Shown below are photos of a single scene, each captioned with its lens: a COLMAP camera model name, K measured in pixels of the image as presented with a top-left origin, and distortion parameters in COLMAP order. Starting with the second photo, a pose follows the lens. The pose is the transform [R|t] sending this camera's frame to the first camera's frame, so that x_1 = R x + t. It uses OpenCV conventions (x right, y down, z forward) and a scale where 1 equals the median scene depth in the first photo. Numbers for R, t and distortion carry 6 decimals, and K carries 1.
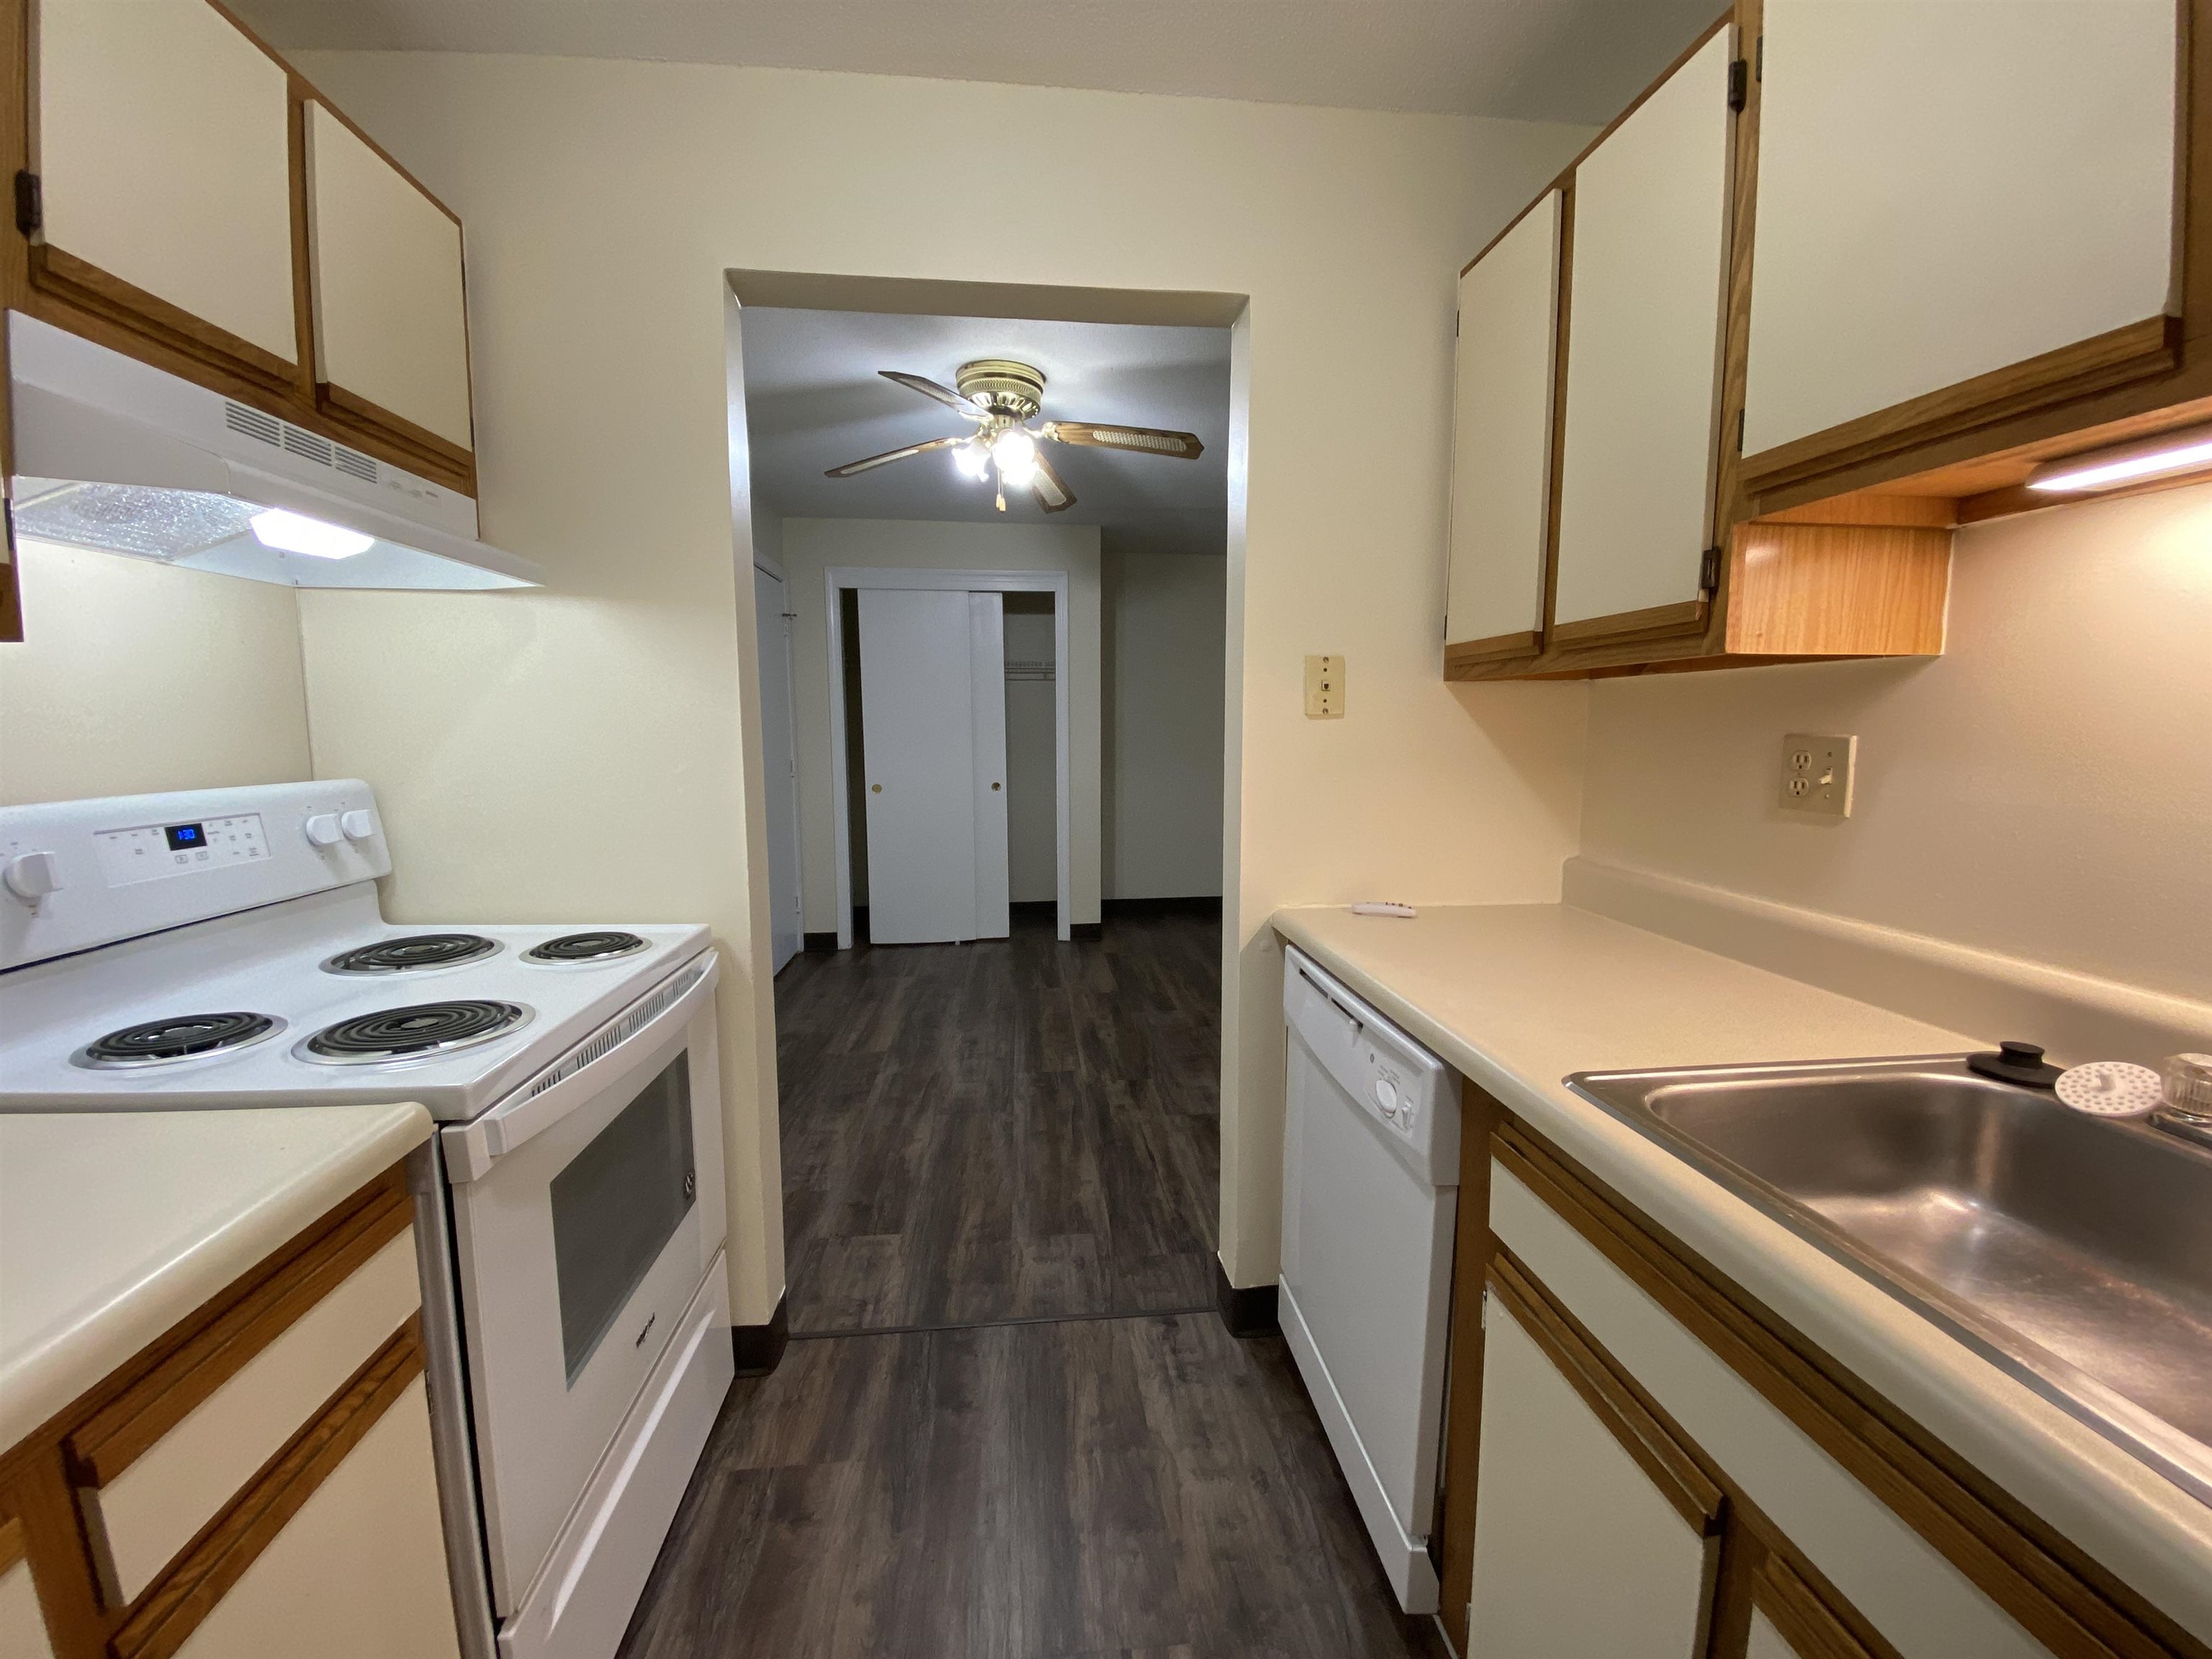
lens RADIAL K [[899.6, 0, 1101.0], [0, 899.6, 822.4], [0, 0, 1]] dist [0.013043, -0.017330]
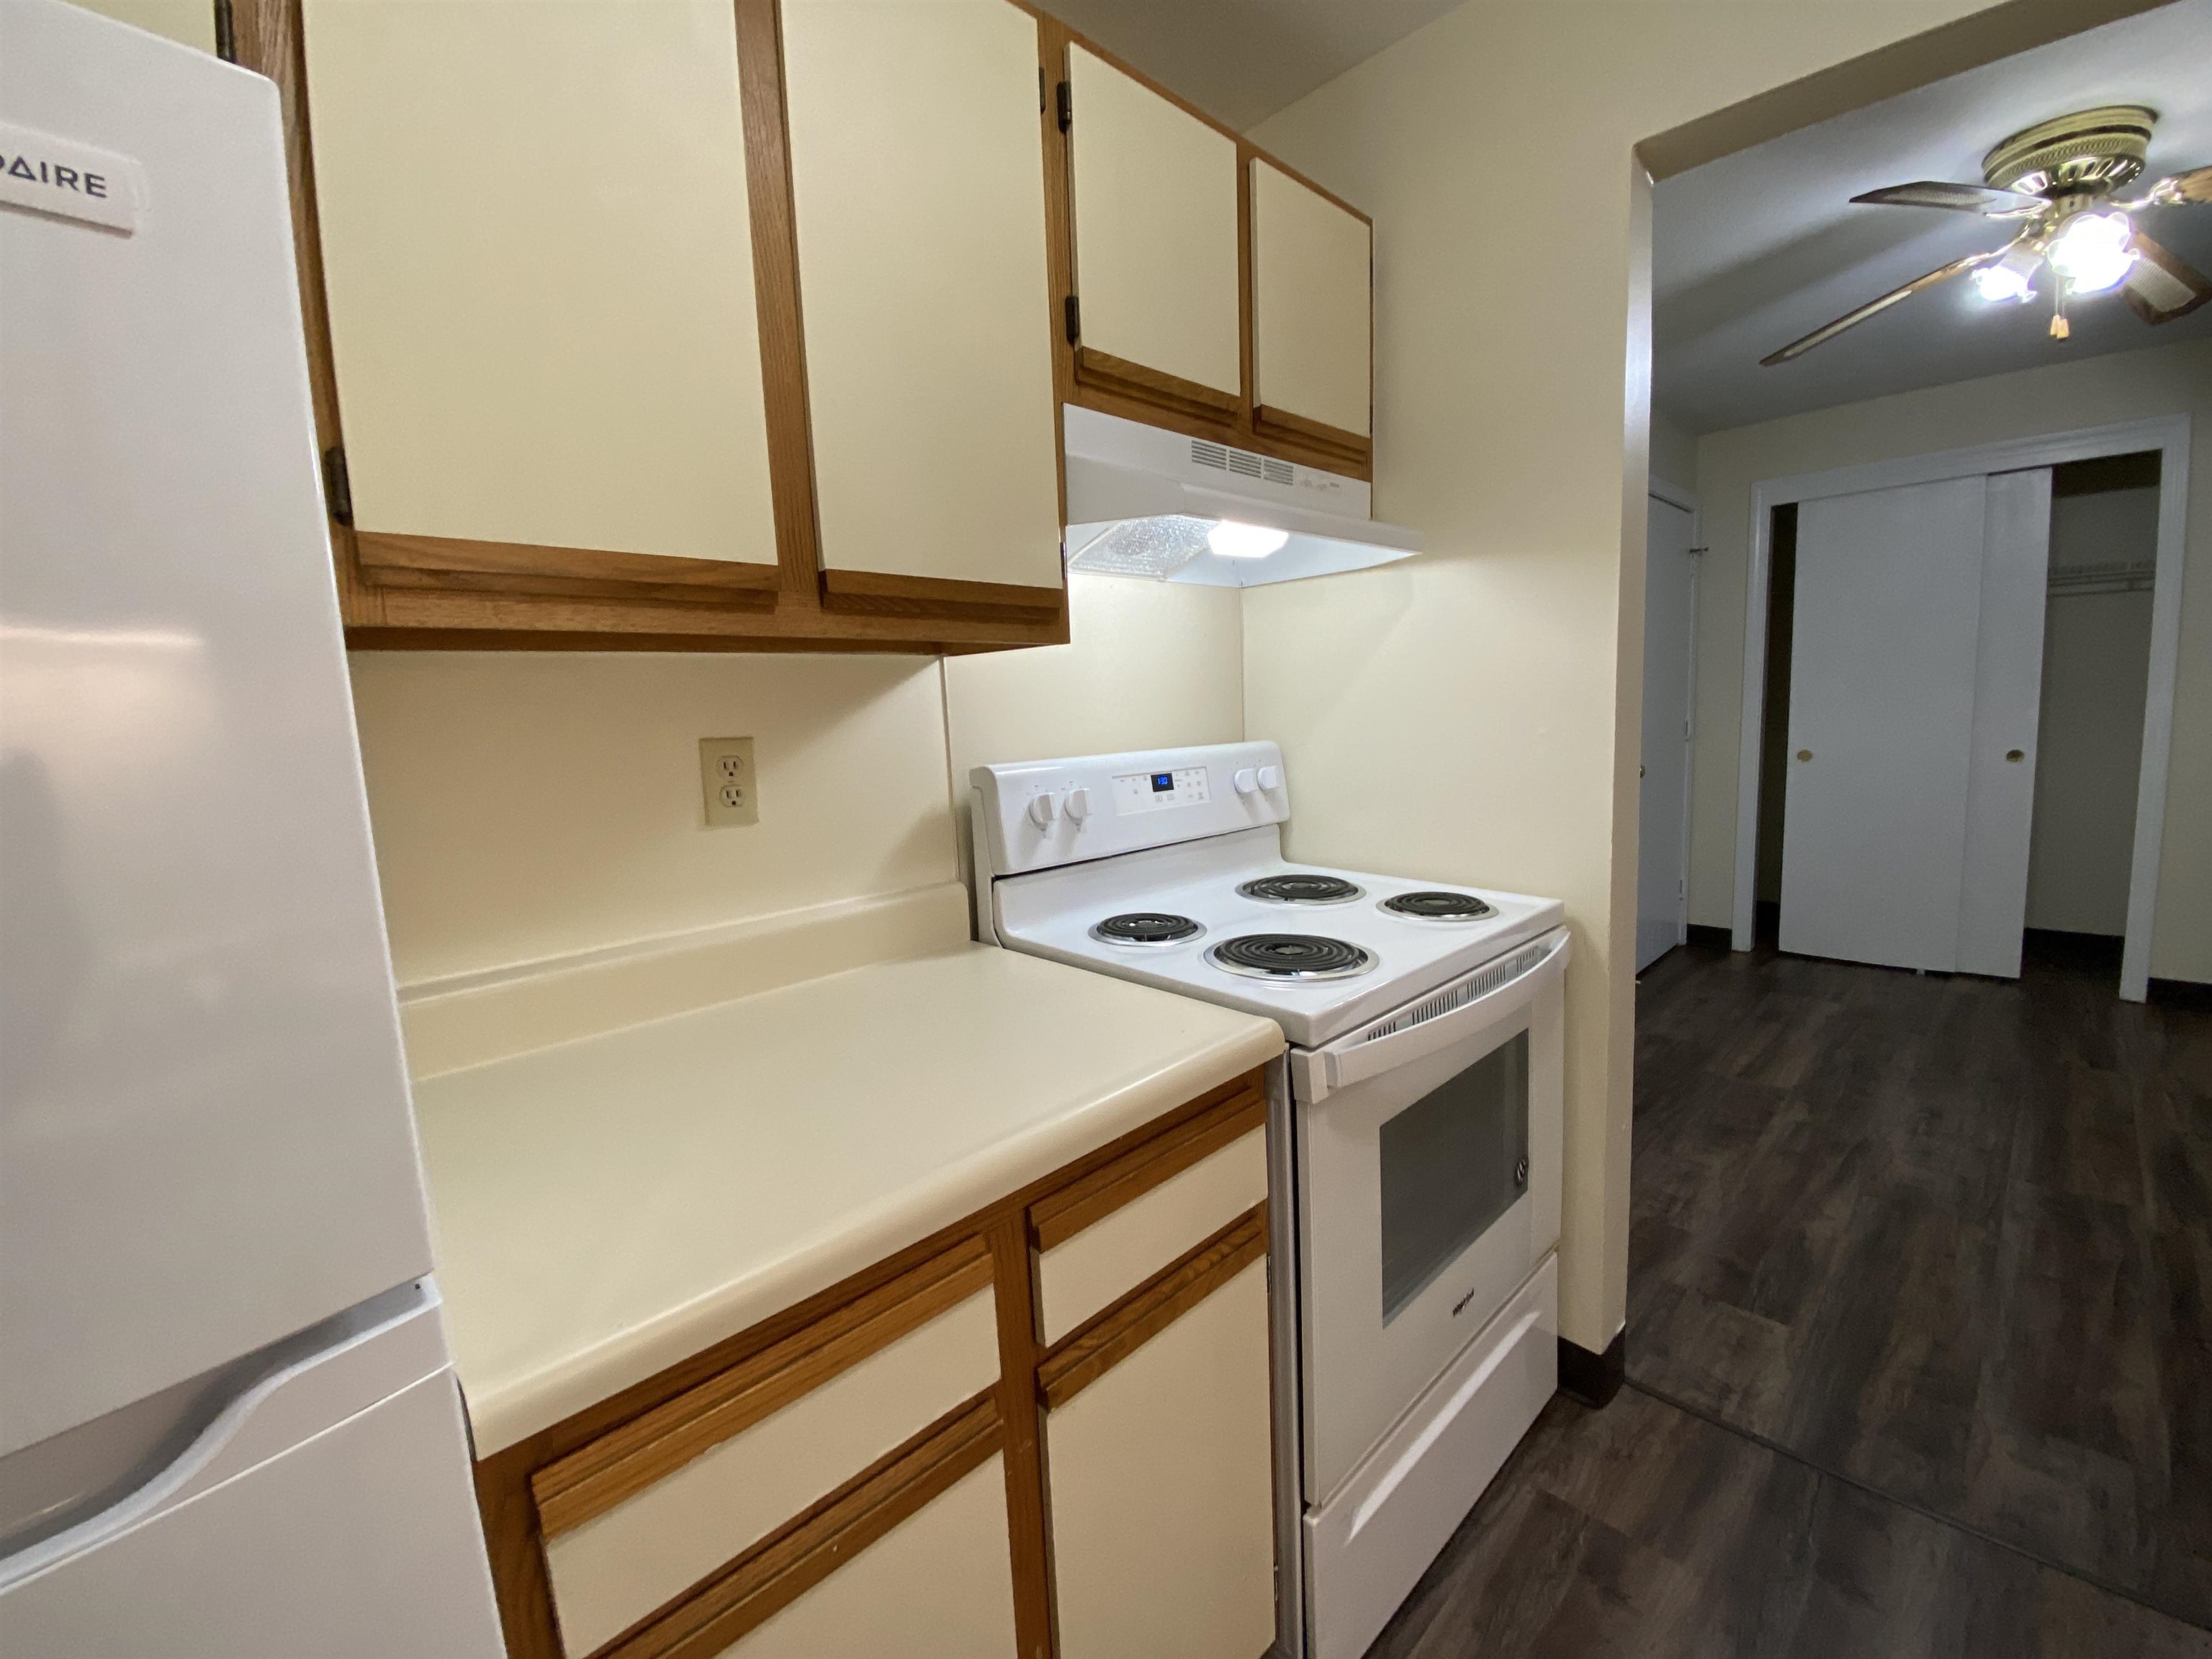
lens RADIAL K [[910.2, 0, 1097.3], [0, 910.2, 820.2], [0, 0, 1]] dist [0.021725, -0.019035]
pose [[0.618111, 0.070762, -0.782900, -0.006517], [-0.043389, 0.997493, 0.055901, 0.000702], [0.784893, -0.000584, 0.619632, 0.069477]]
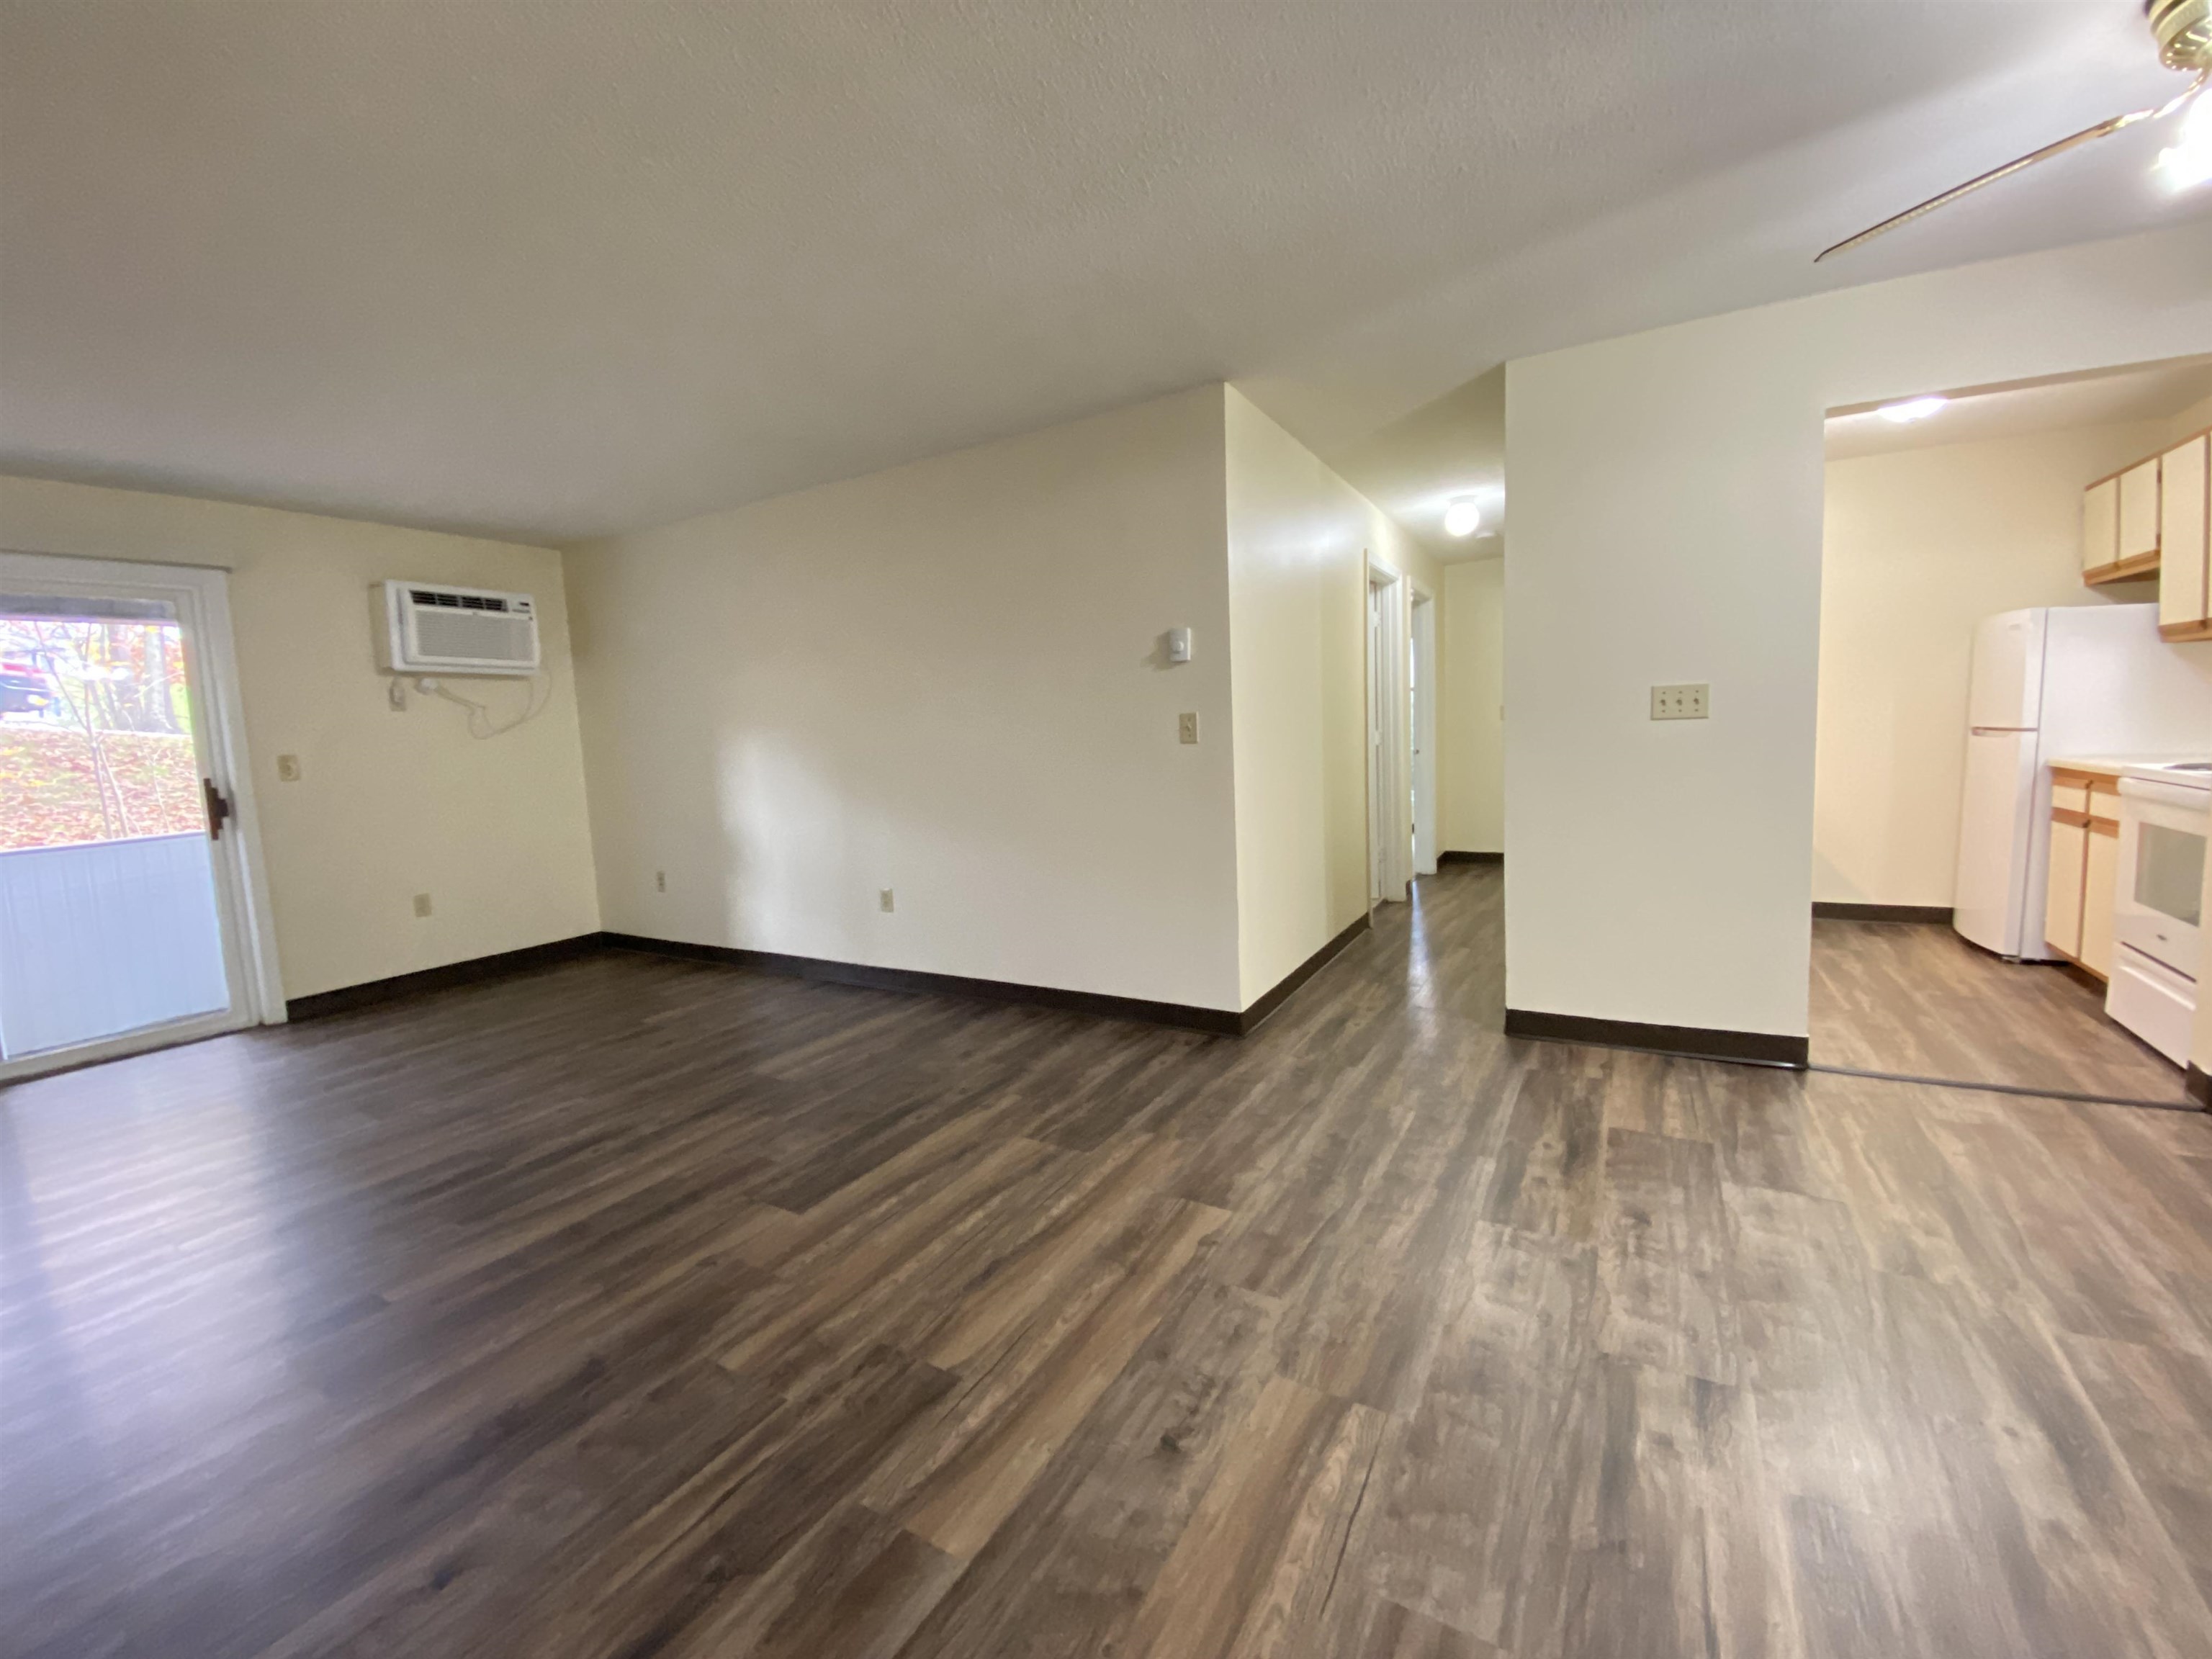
lens RADIAL K [[880.9, 0, 1095.6], [0, 880.9, 830.8], [0, 0, 1]] dist [0.023314, -0.020919]
pose [[-0.800492, -0.020534, 0.598992, 0.308302], [0.117280, 0.974725, 0.190147, -0.392787], [-0.587757, 0.222461, -0.777852, 4.201936]]
